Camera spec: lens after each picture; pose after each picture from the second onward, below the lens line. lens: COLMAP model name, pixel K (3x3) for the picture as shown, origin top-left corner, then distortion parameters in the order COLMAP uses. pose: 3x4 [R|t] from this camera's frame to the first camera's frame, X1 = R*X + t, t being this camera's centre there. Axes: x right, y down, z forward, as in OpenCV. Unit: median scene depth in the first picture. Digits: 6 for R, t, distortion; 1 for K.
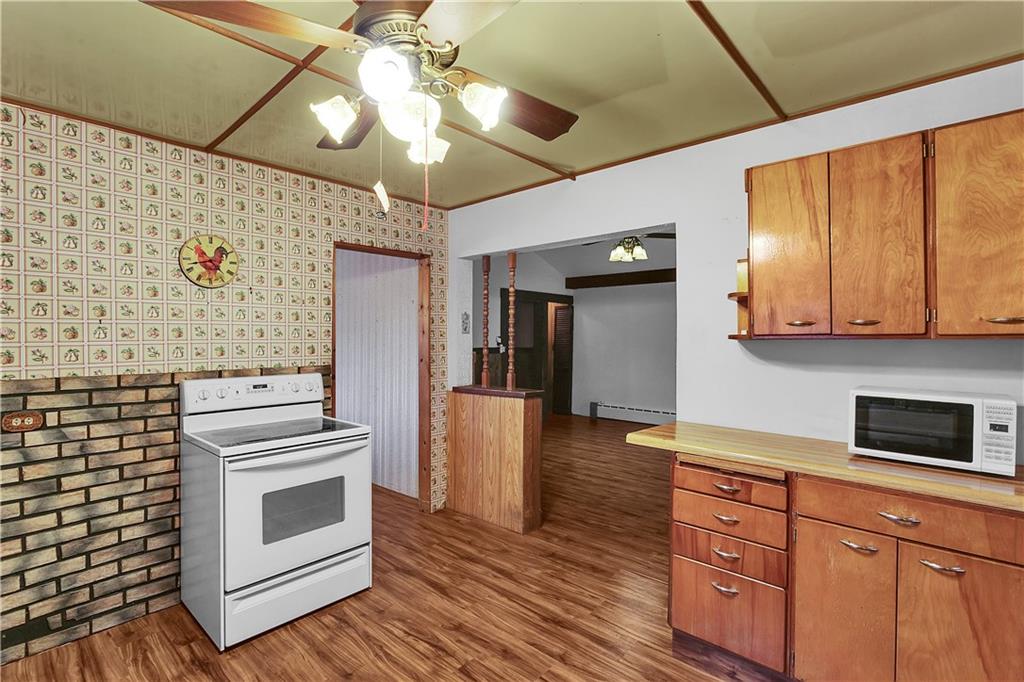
lens RADIAL K [[485.4, 0, 503.9], [0, 485.4, 337.6], [0, 0, 1]] dist [-0.000689, 0.002107]
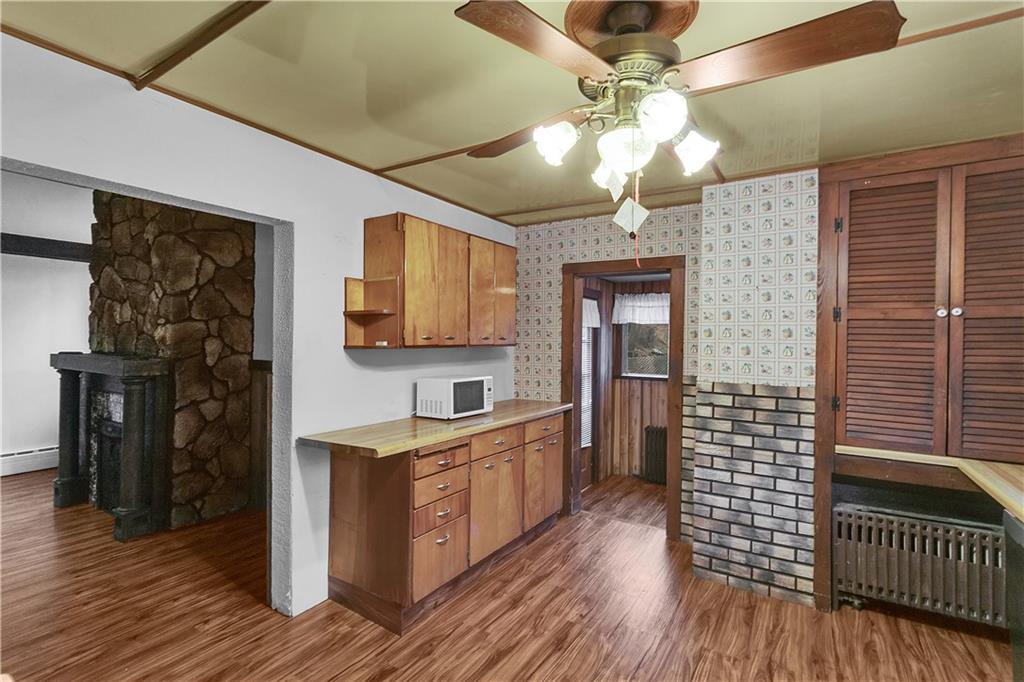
lens RADIAL K [[485.4, 0, 506.7], [0, 485.4, 336.8], [0, 0, 1]] dist [-0.000689, 0.002107]
pose [[-0.178216, -0.003571, 0.983985, -0.735103], [-0.010643, 0.999942, 0.001701, -0.032714], [-0.983934, -0.010169, -0.178243, 0.904353]]
